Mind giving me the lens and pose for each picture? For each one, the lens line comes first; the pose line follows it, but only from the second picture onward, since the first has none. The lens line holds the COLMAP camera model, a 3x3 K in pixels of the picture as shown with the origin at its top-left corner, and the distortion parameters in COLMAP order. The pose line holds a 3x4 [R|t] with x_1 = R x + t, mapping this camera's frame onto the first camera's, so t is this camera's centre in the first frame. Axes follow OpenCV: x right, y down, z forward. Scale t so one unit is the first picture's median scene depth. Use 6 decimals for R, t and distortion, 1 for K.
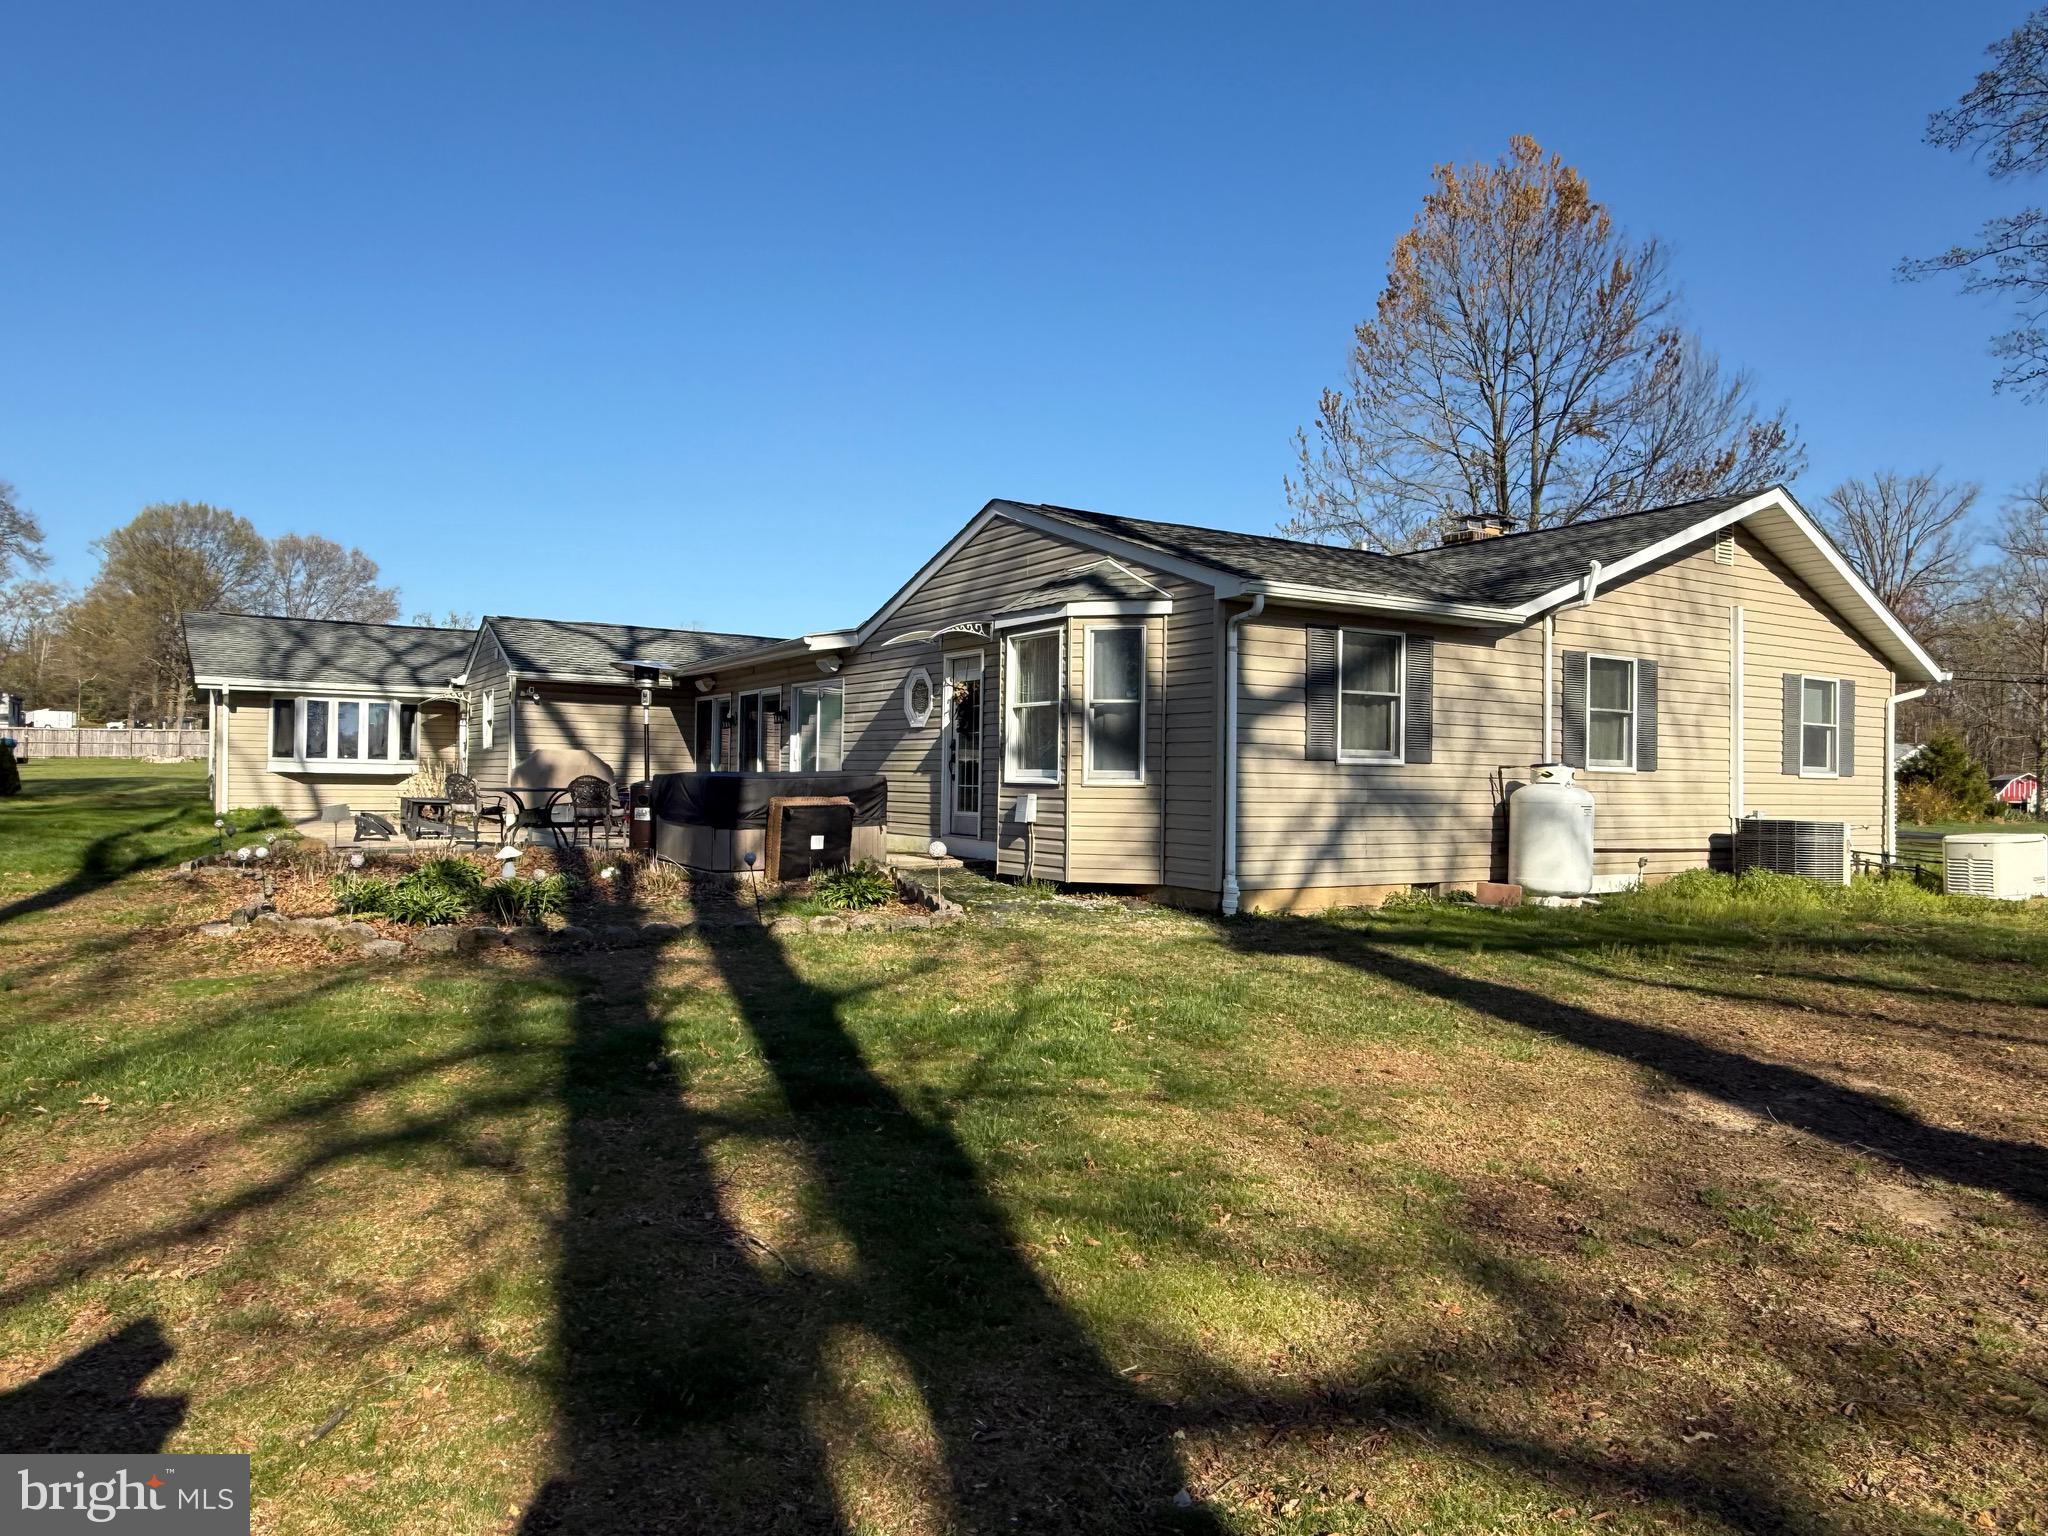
lens RADIAL K [[1302.5, 0, 1008.7], [0, 1302.5, 754.0], [0, 0, 1]] dist [-0.001101, -0.000957]
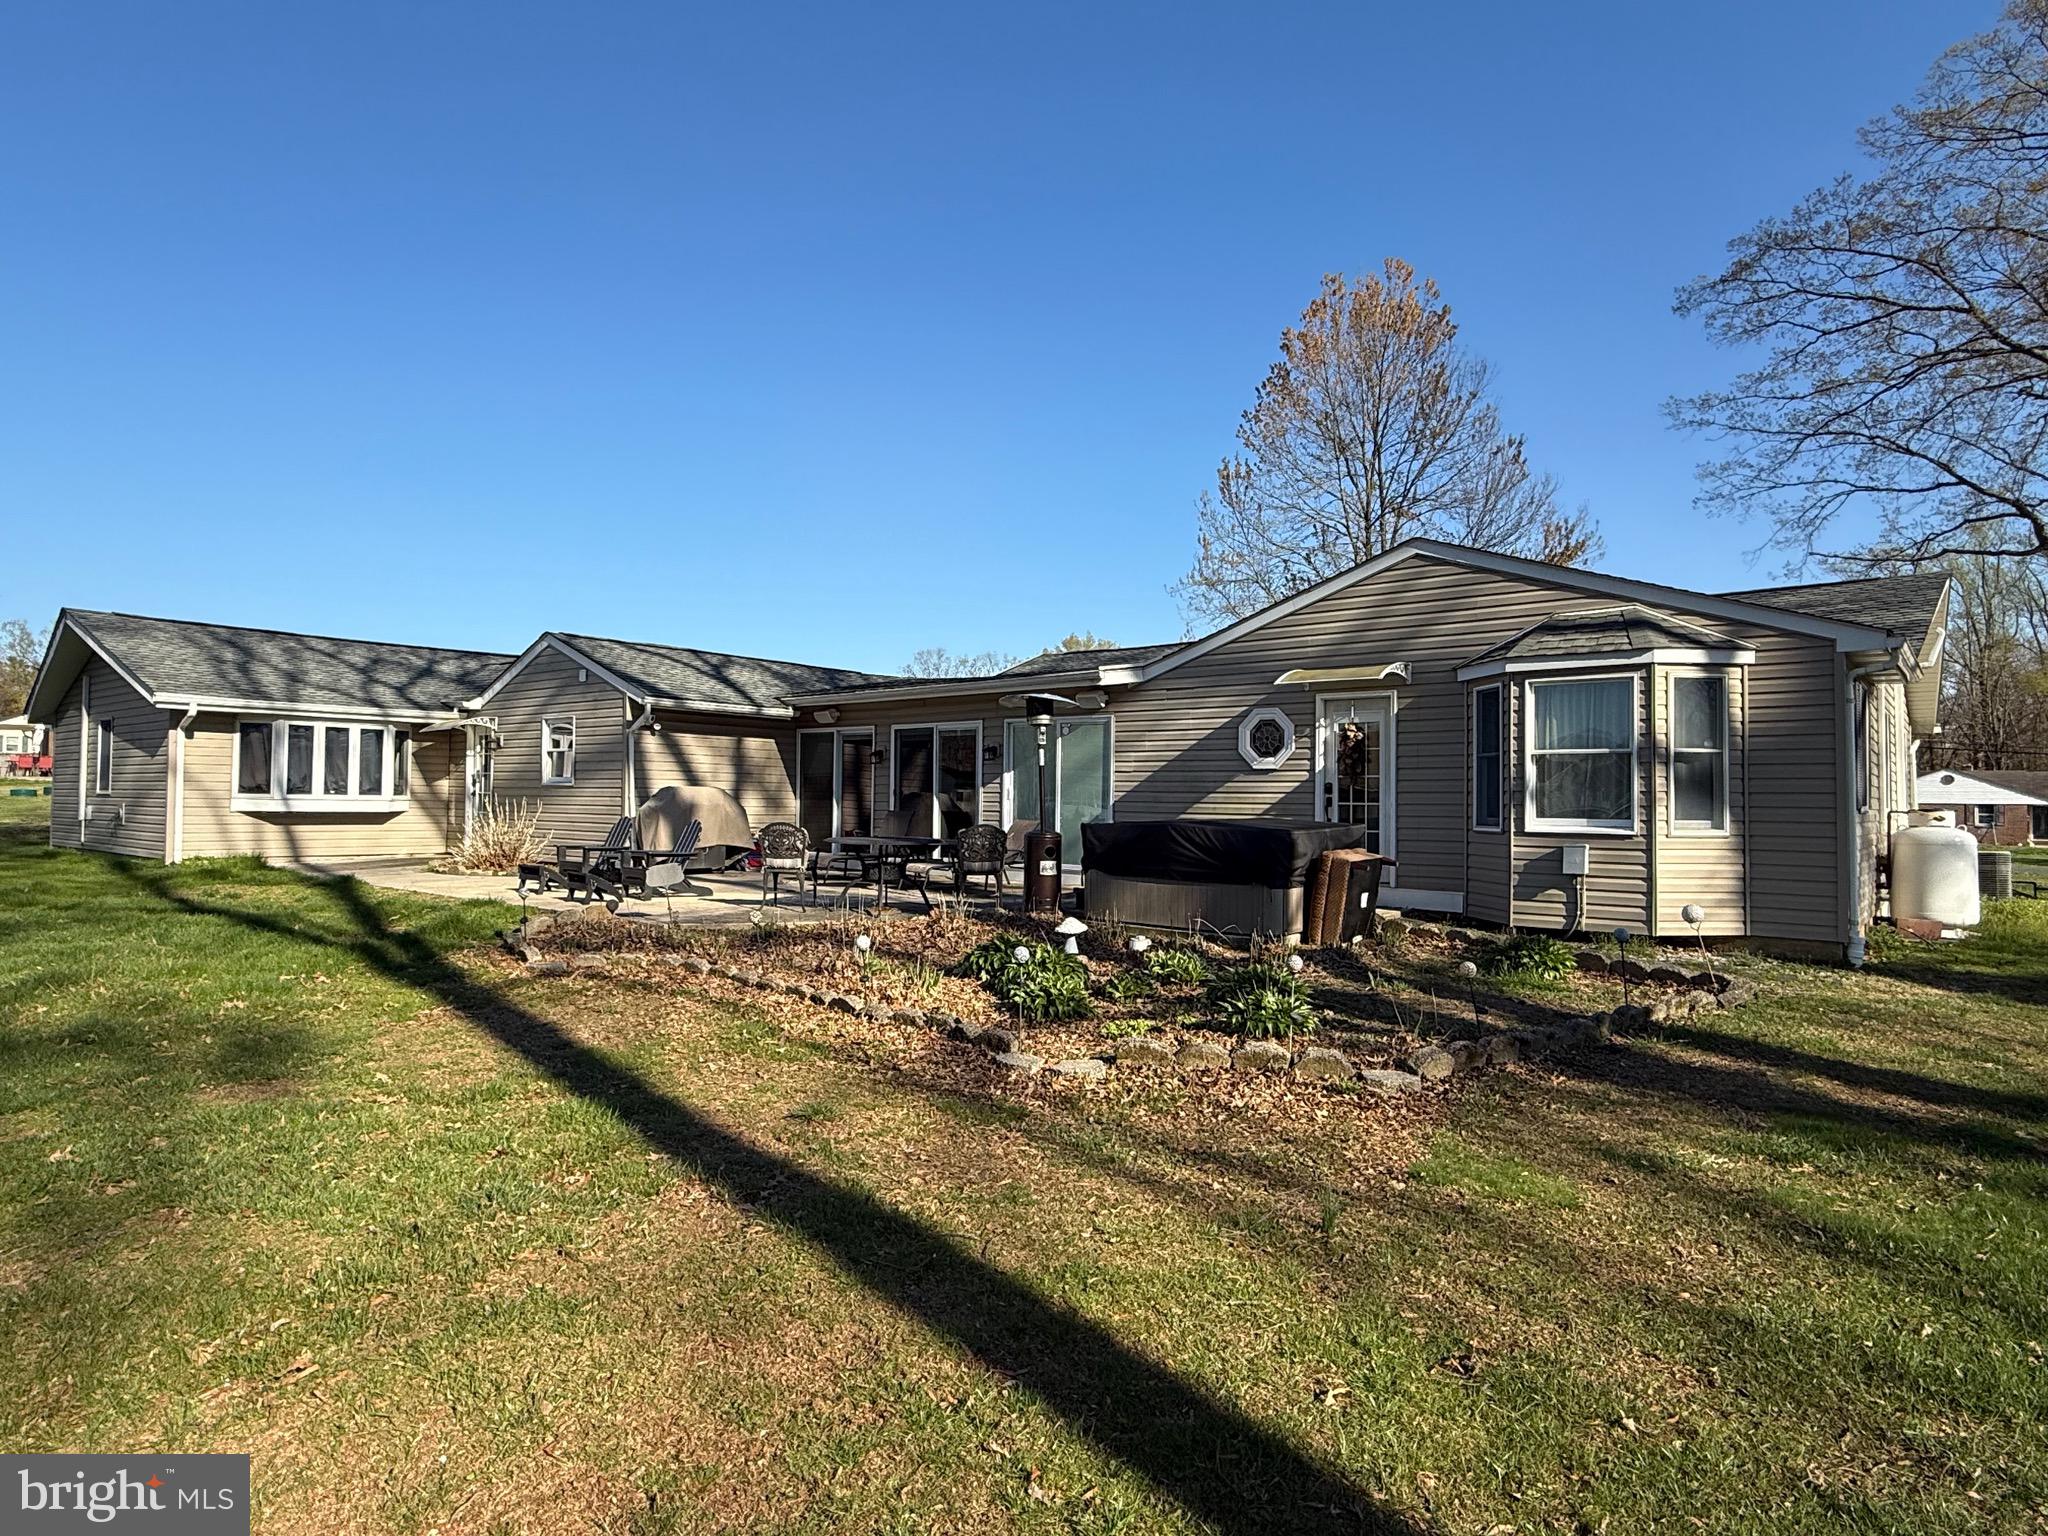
lens RADIAL K [[1152.8, 0, 1012.3], [0, 1152.8, 771.6], [0, 0, 1]] dist [-0.000247, -0.000730]
pose [[0.949743, 0.004077, 0.313005, -0.365006], [-0.002897, 0.999987, -0.004233, -0.010389], [-0.313018, 0.003113, 0.949742, 0.177623]]
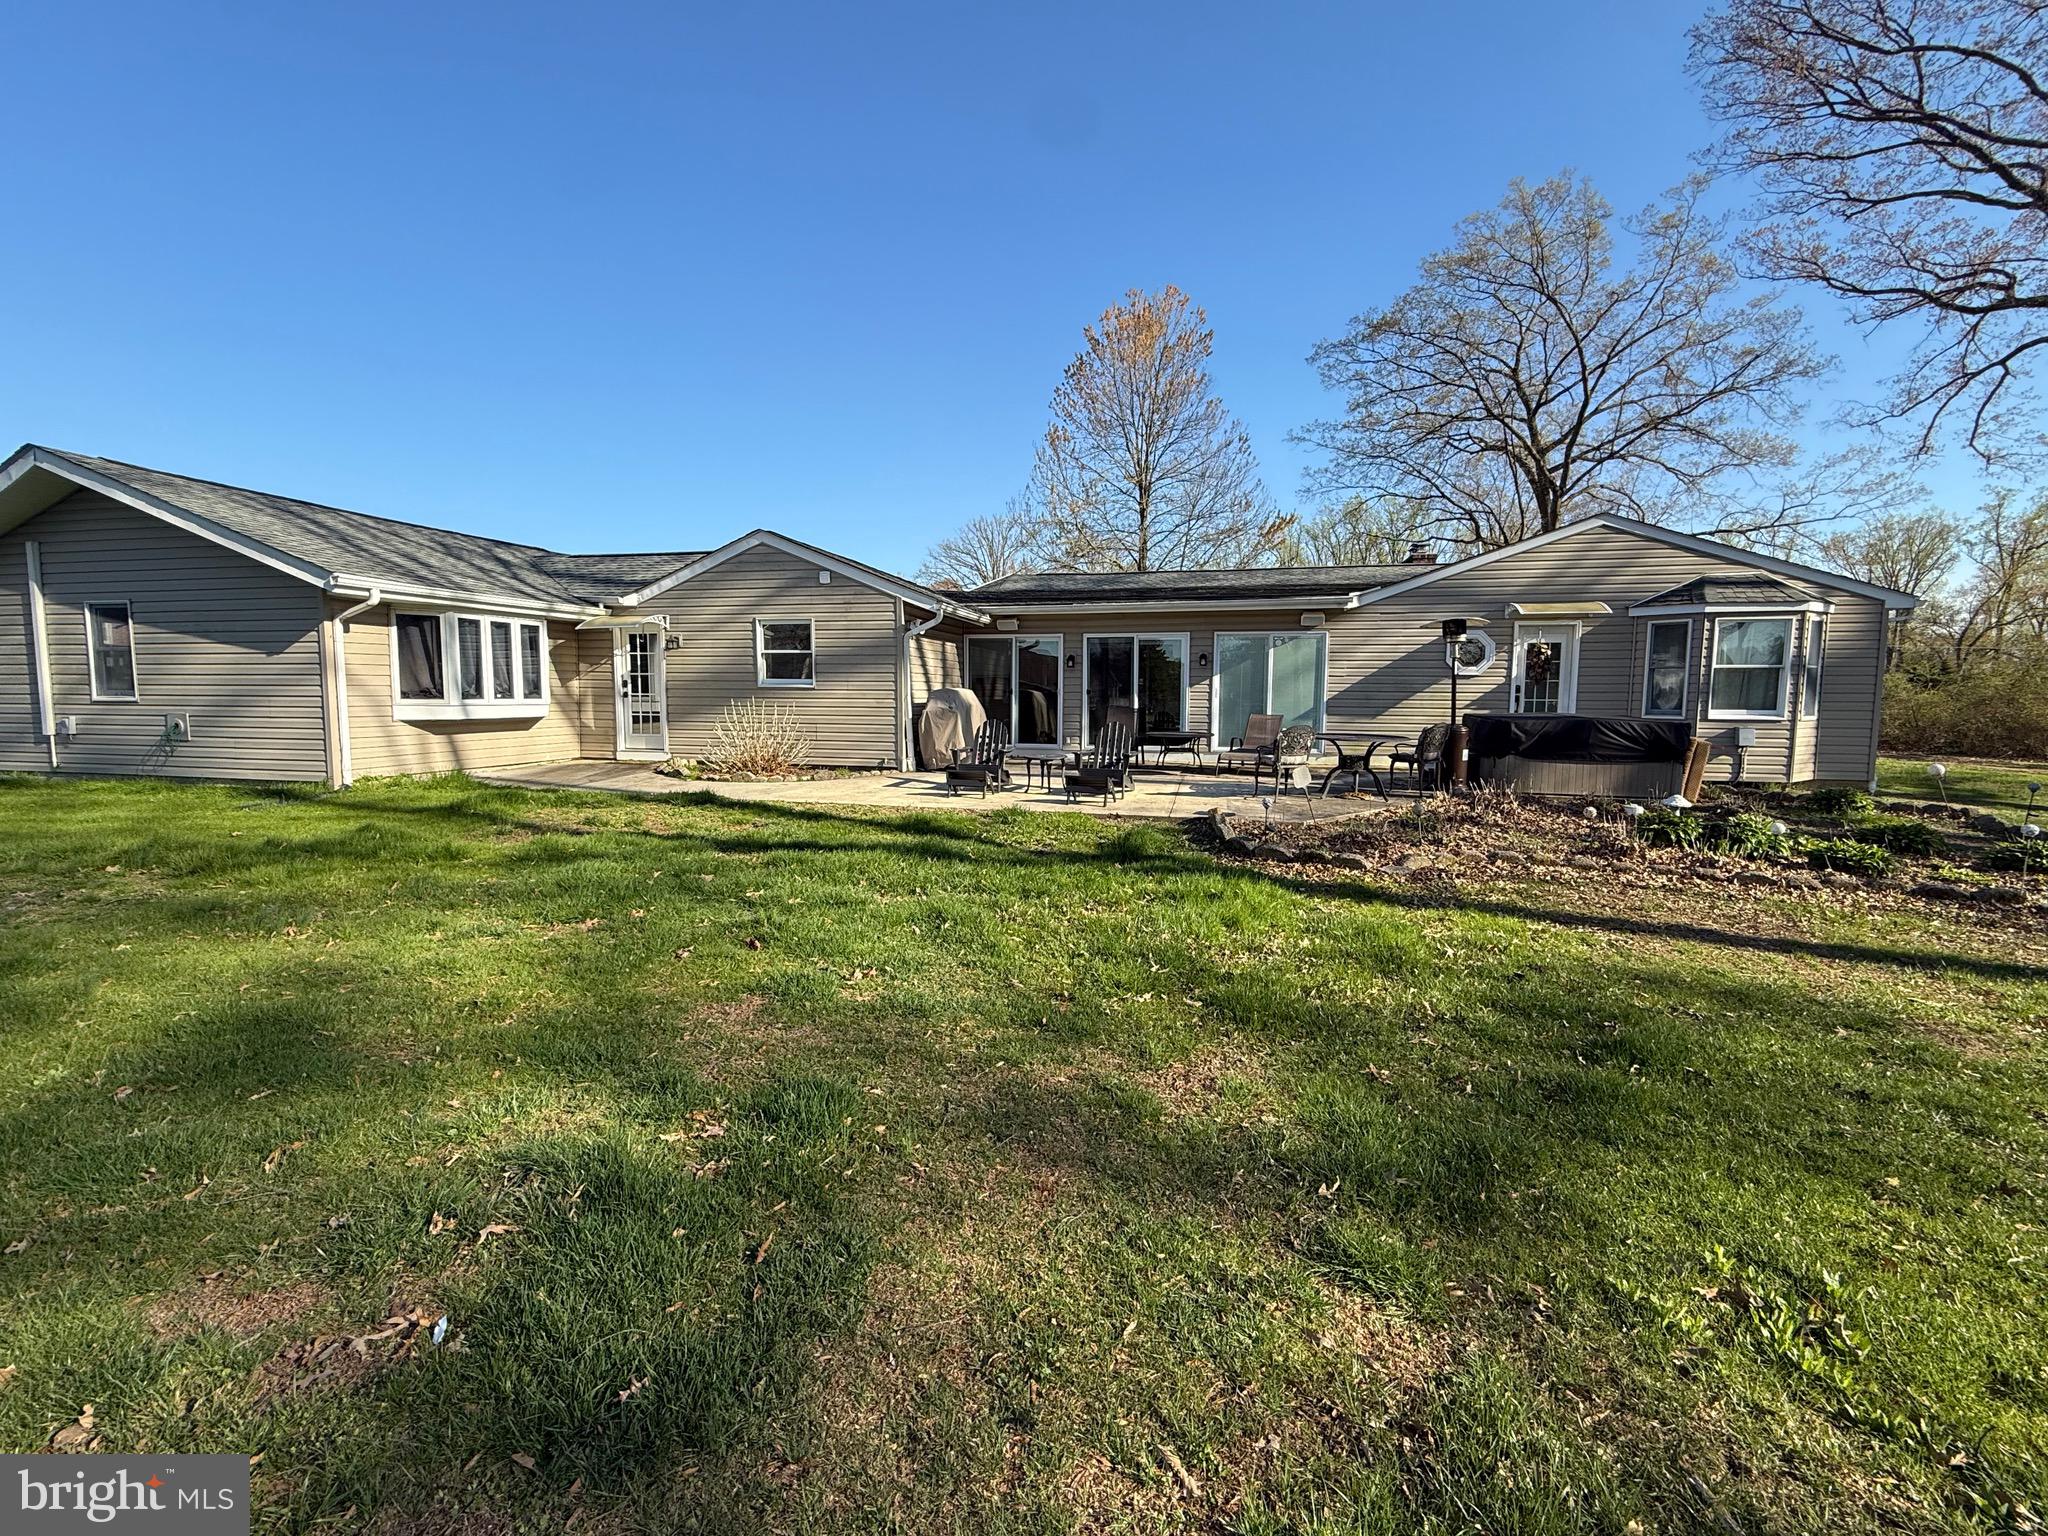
lens RADIAL K [[855.1, 0, 1020.4], [0, 855.1, 763.0], [0, 0, 1]] dist [-0.001527, -0.000142]
pose [[0.715293, -0.071247, 0.695183, -0.714568], [-0.006295, 0.994092, 0.108358, -0.016388], [-0.698796, -0.081884, 0.710619, 0.492948]]
